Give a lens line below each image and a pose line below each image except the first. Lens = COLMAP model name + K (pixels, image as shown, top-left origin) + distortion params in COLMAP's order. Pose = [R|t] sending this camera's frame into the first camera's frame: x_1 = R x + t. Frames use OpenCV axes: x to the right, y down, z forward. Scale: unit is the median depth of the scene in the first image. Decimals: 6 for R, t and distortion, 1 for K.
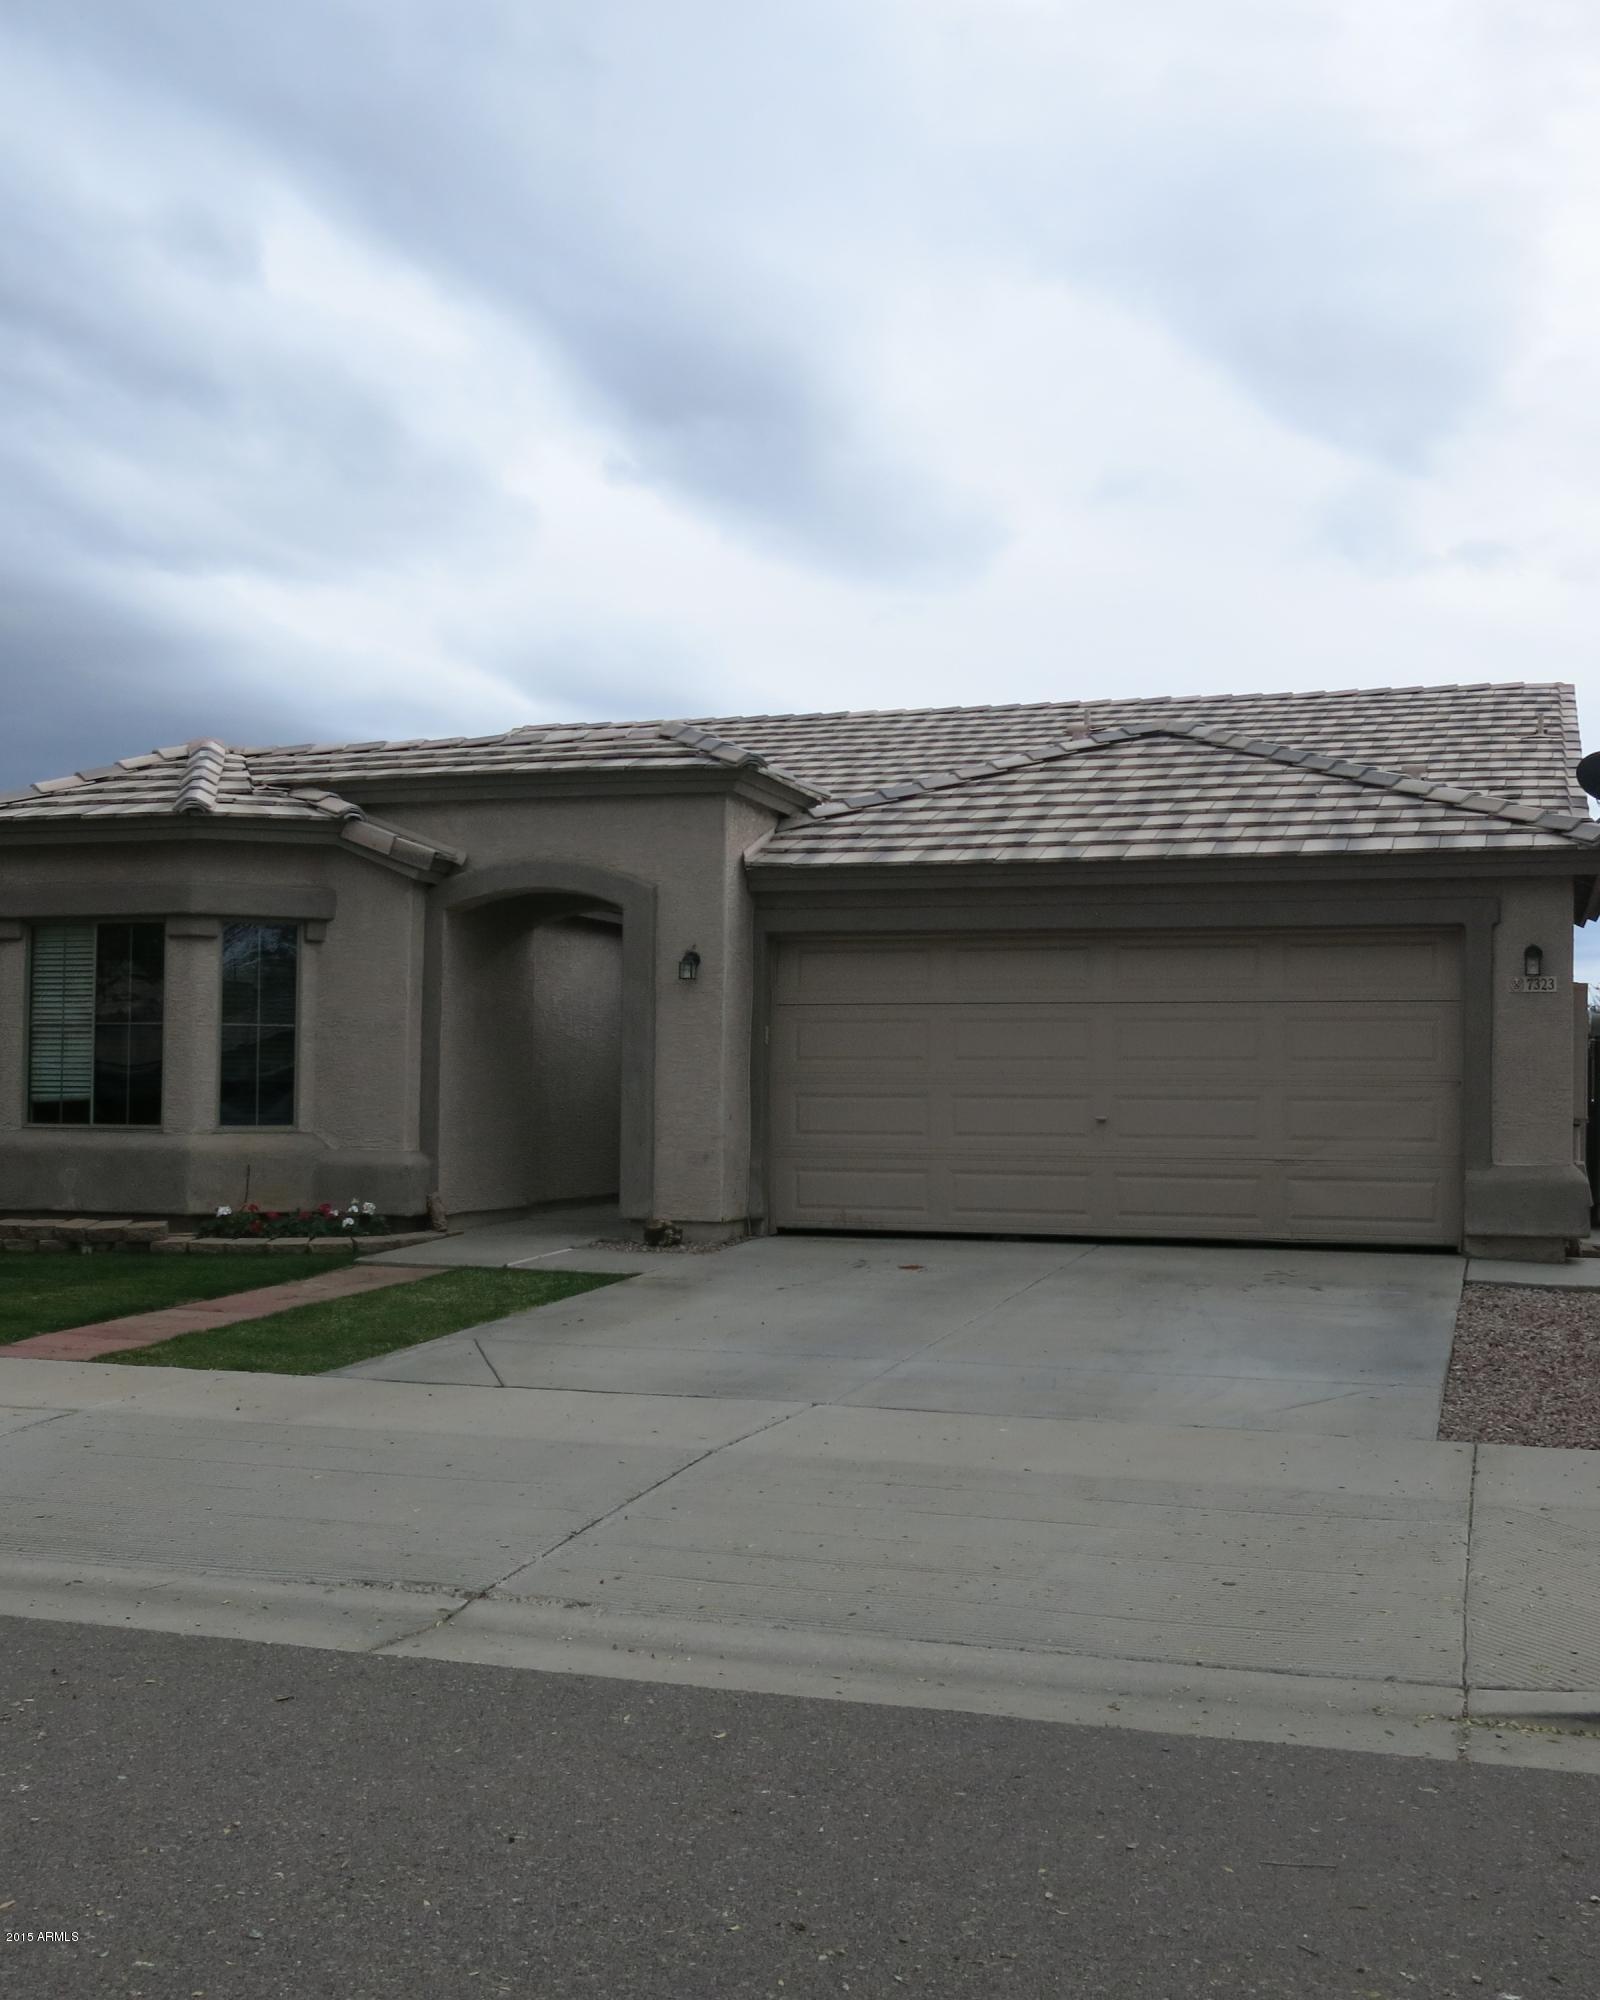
lens RADIAL K [[2216.8, 0, 808.1], [0, 2216.8, 1005.0], [0, 0, 1]] dist [-0.019383, 0.000000]
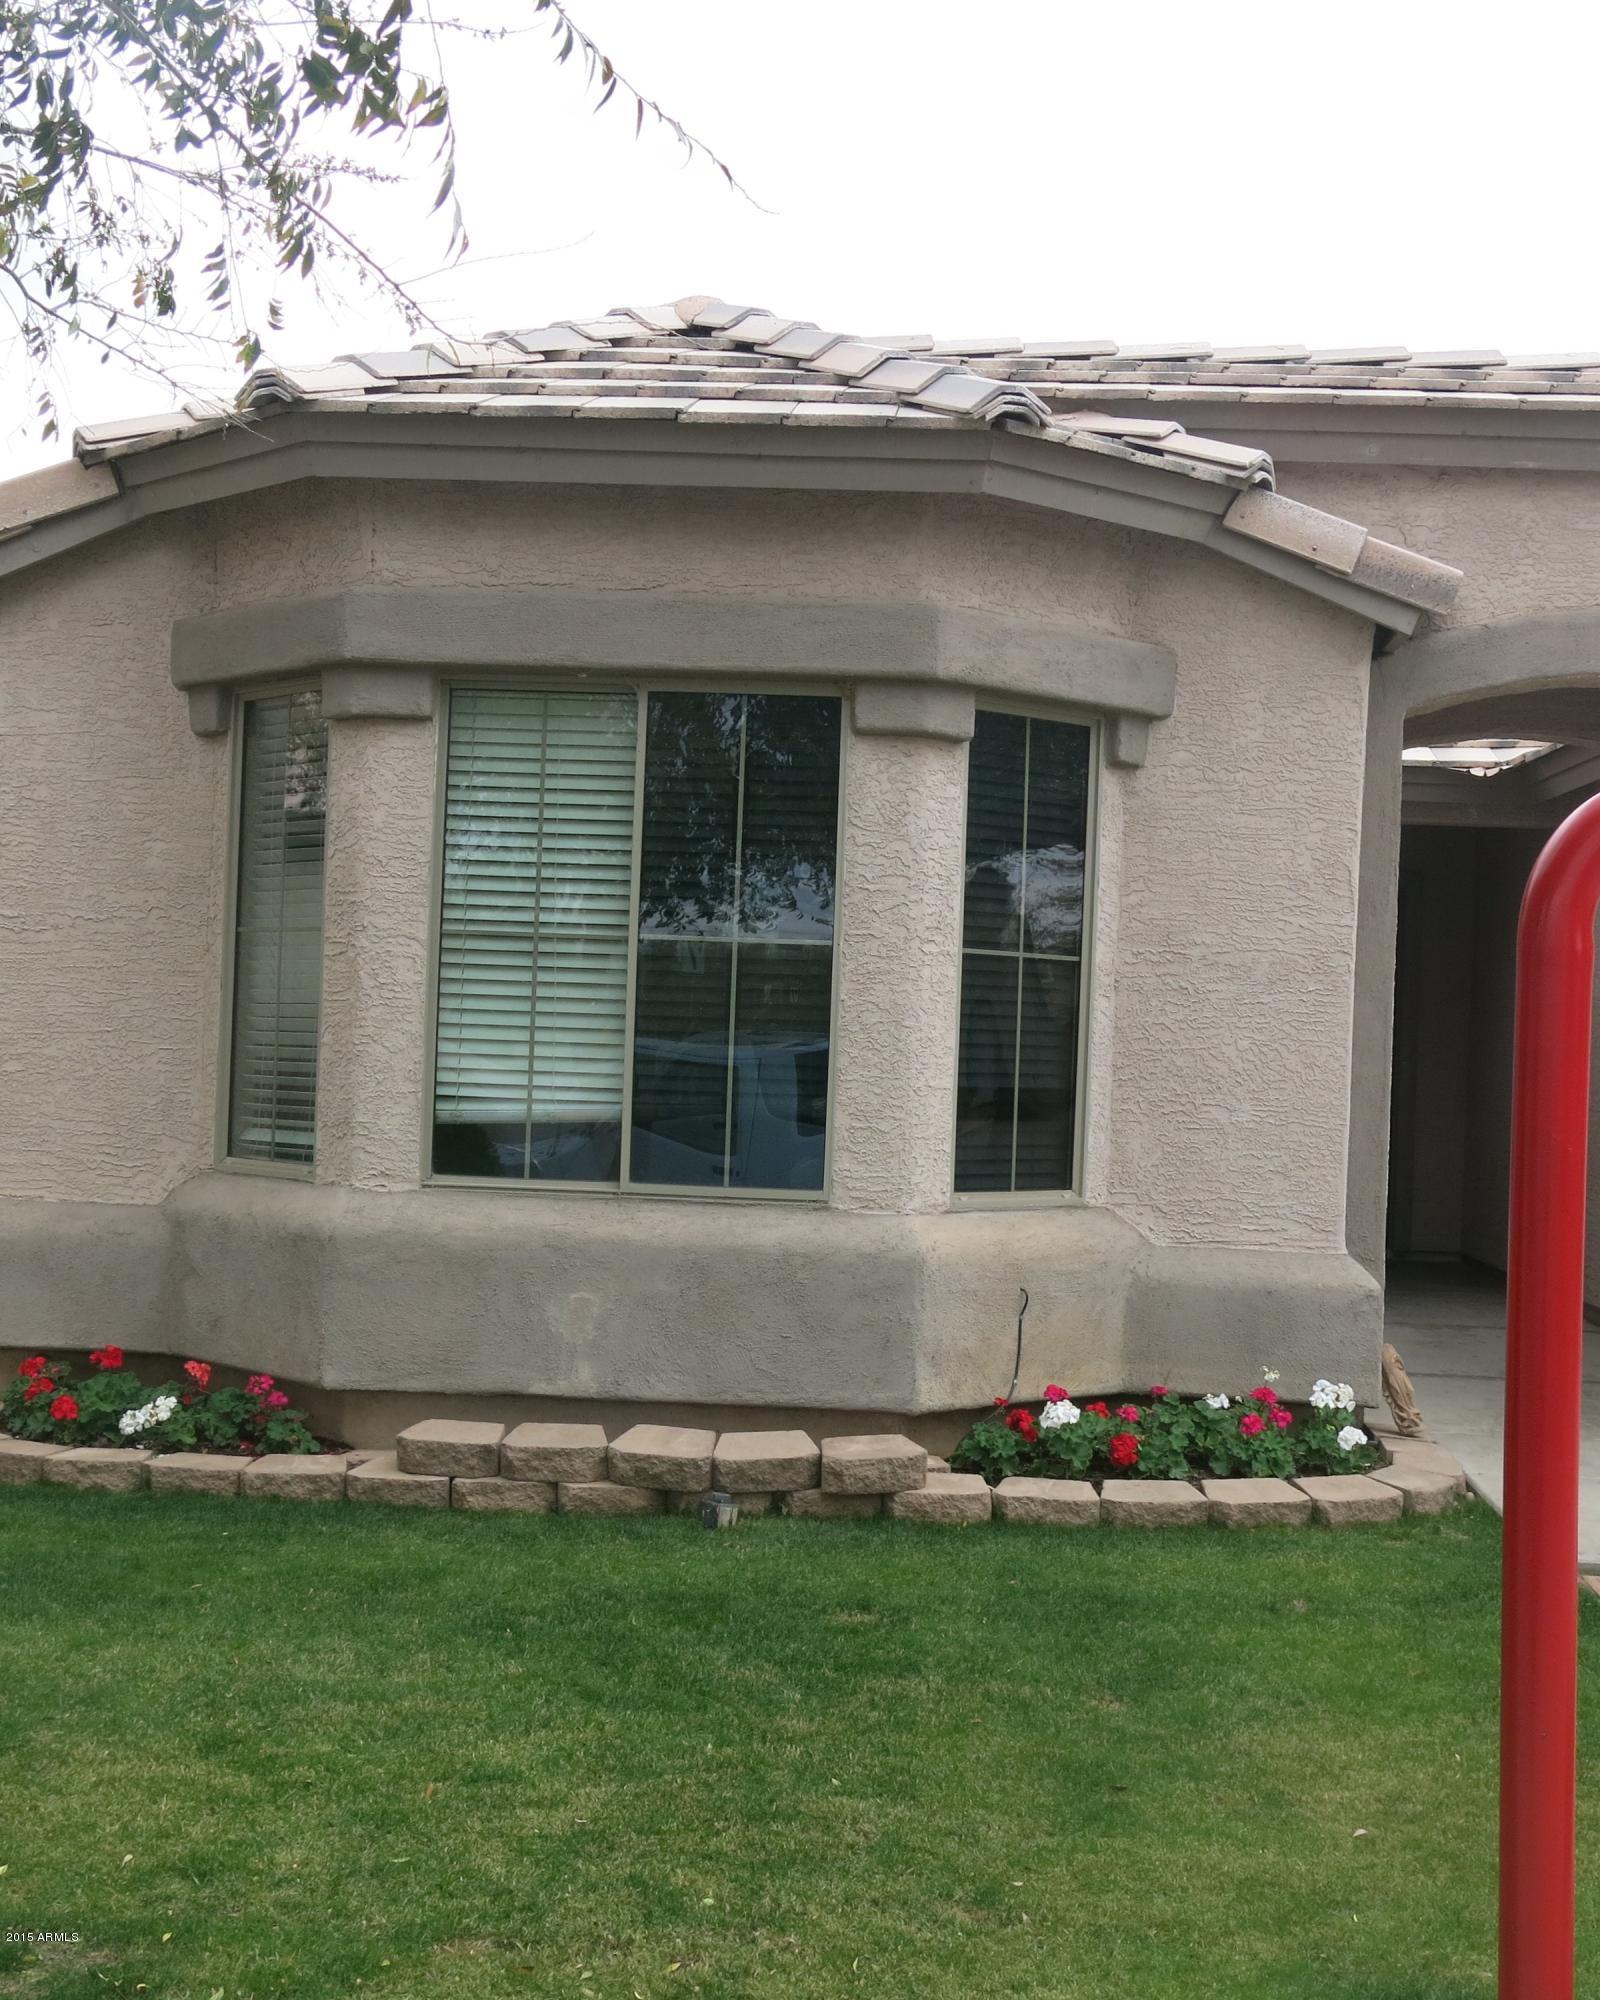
lens RADIAL K [[2538.8, 0, 799.8], [0, 2538.8, 1001.2], [0, 0, 1]] dist [-0.037263, 0.000000]
pose [[0.966000, 0.032891, 0.256442, -0.415138], [-0.041850, 0.998687, 0.029559, 0.005393], [-0.255132, -0.039286, 0.966108, 0.542954]]
